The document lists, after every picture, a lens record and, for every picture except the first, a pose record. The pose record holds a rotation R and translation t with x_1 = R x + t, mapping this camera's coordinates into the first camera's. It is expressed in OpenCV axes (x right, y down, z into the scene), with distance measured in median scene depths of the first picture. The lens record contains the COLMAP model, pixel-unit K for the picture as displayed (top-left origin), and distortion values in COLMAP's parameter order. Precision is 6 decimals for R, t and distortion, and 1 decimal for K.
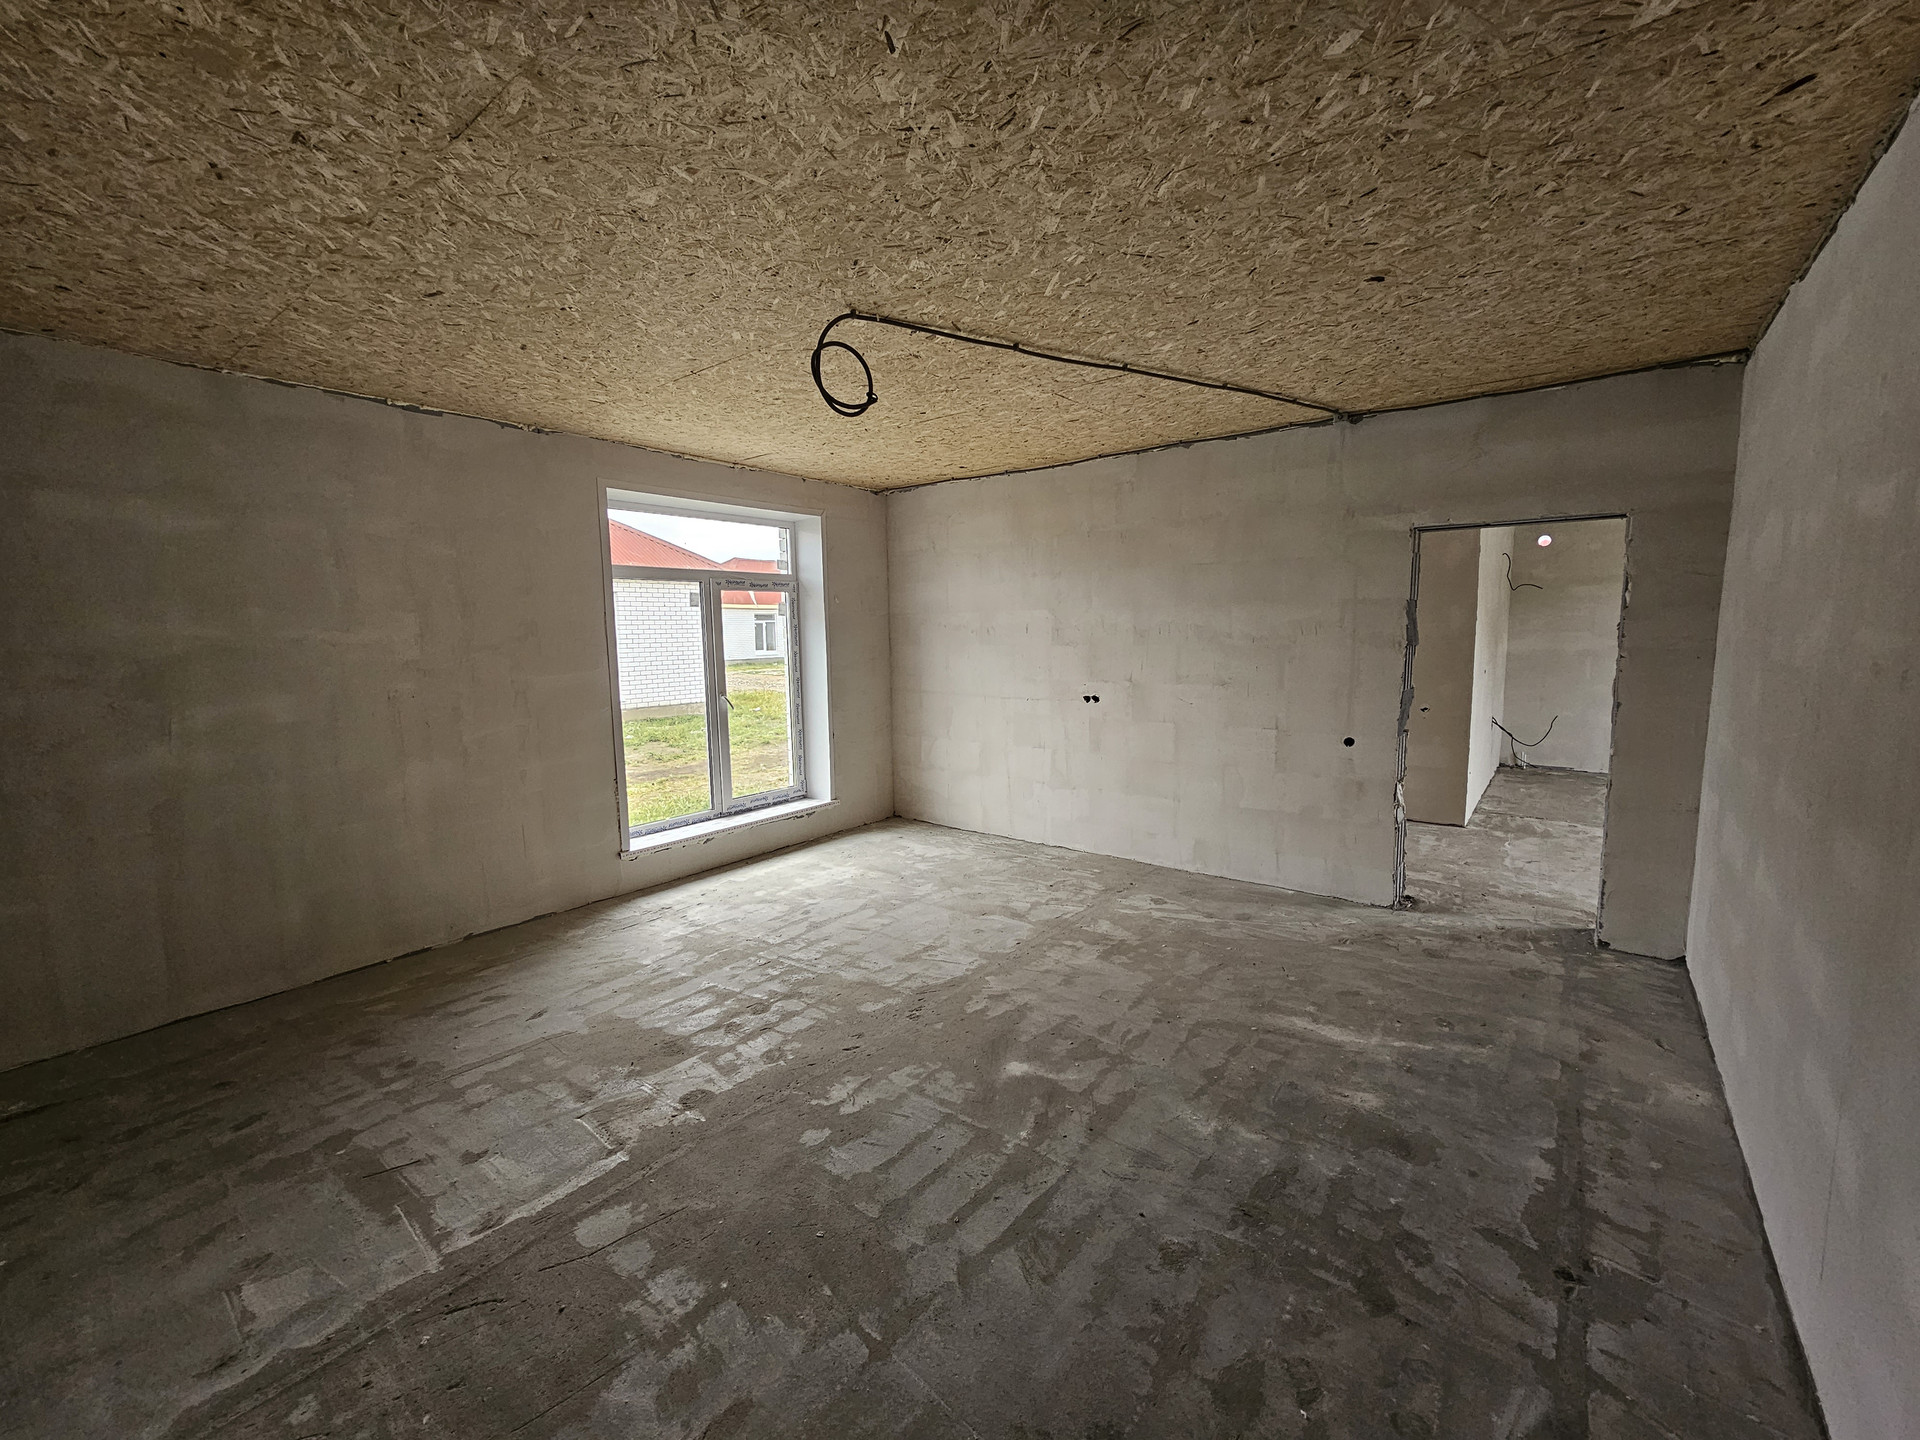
lens RADIAL K [[778.0, 0, 965.5], [0, 778.0, 718.1], [0, 0, 1]] dist [-0.001139, -0.000658]
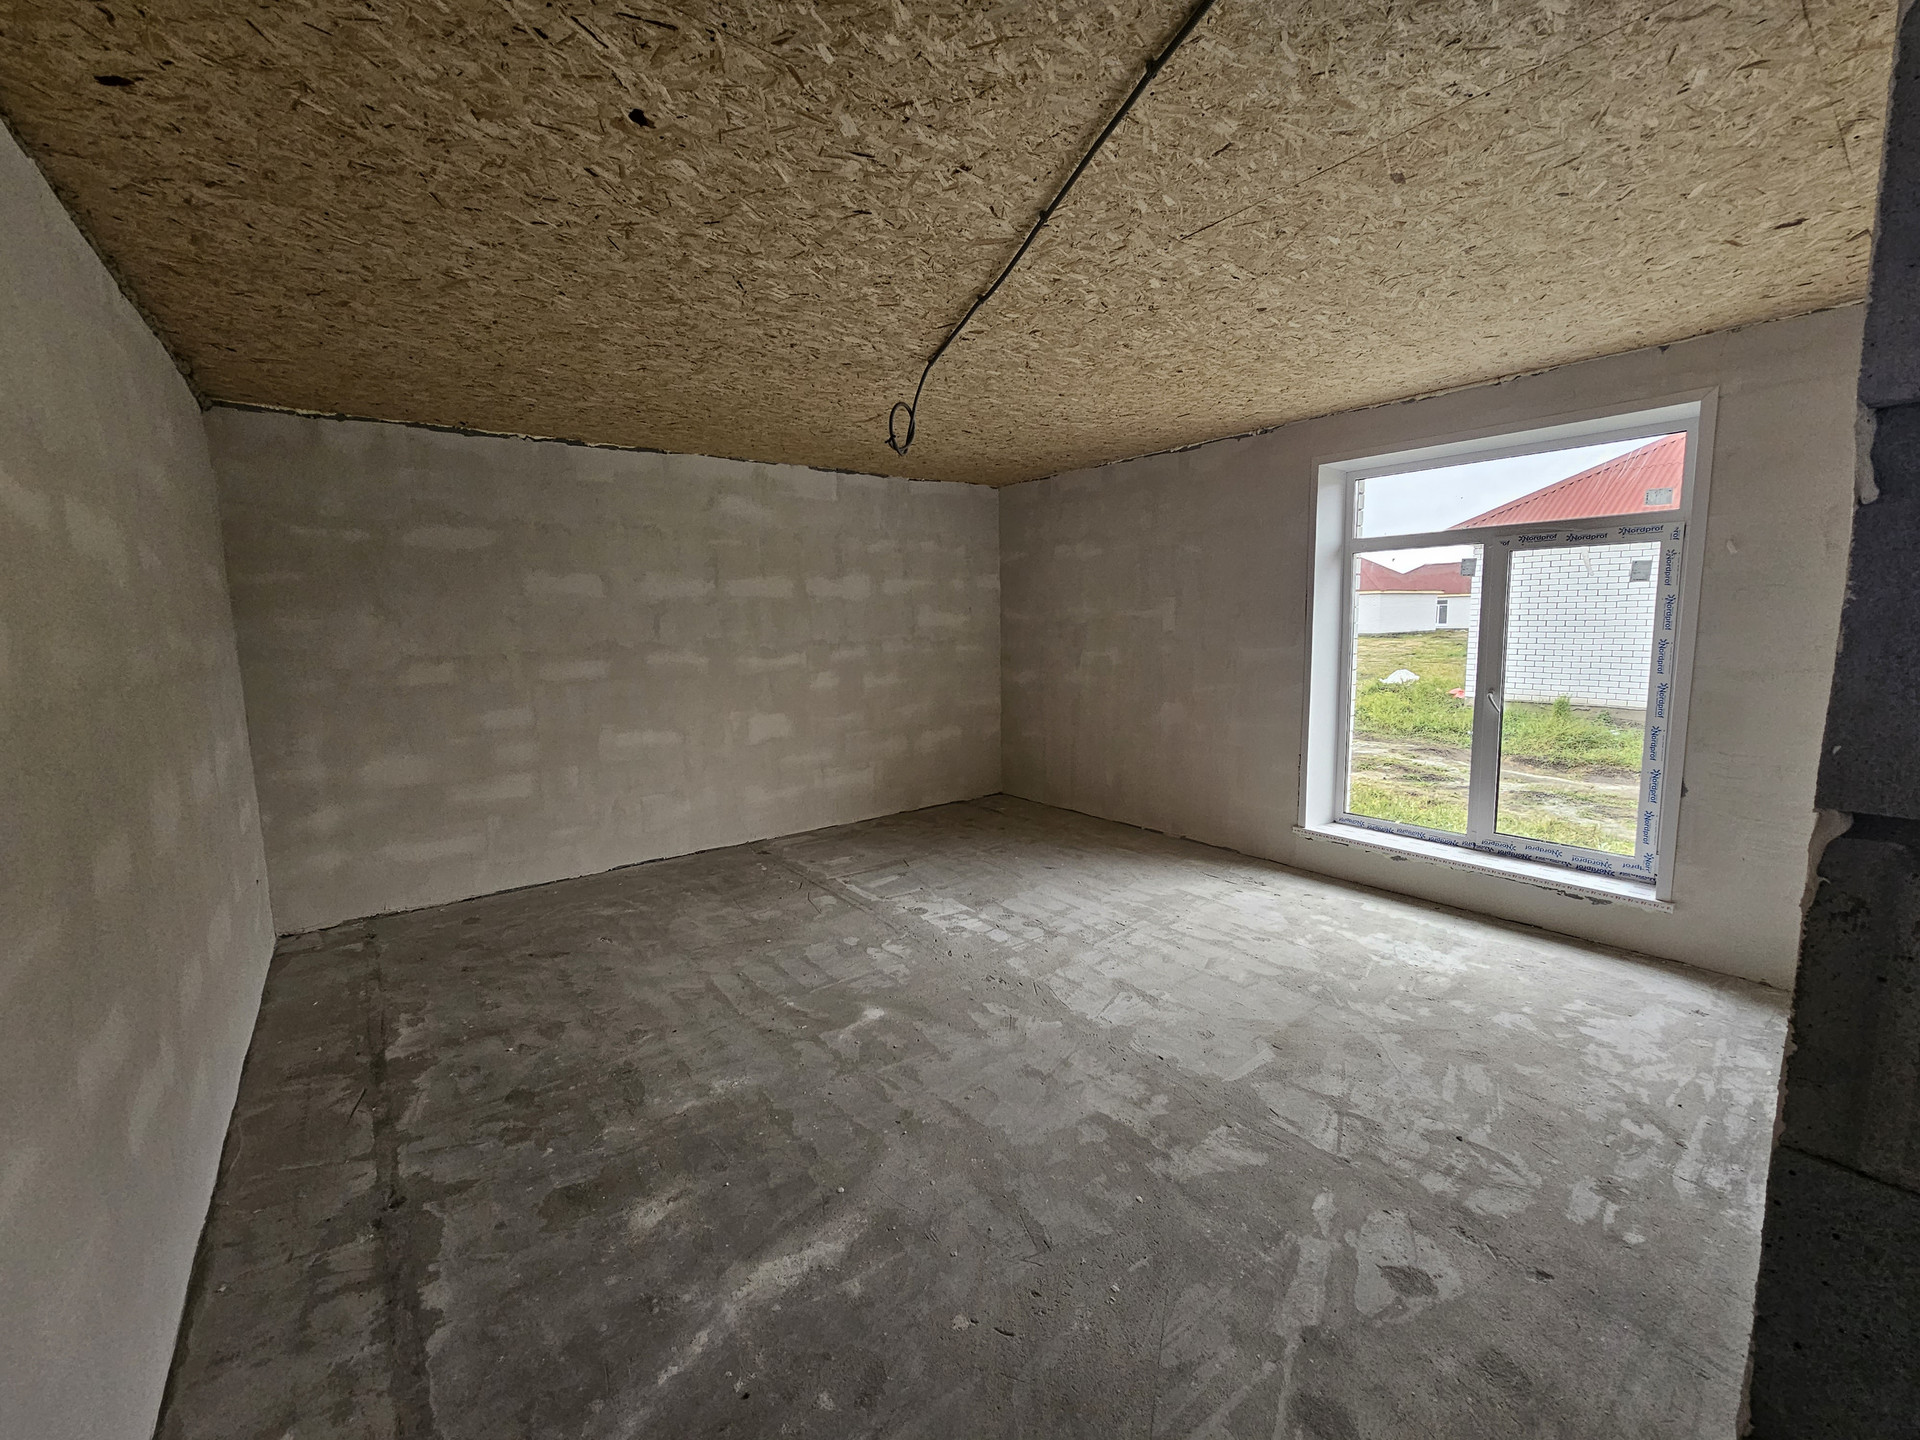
lens RADIAL K [[778.3, 0, 959.8], [0, 778.3, 716.9], [0, 0, 1]] dist [-0.001216, 0.000723]
pose [[-0.239049, 0.142070, -0.960558, 0.816917], [-0.090338, 0.981694, 0.167678, -0.130543], [0.966796, 0.126858, -0.221839, 1.020488]]
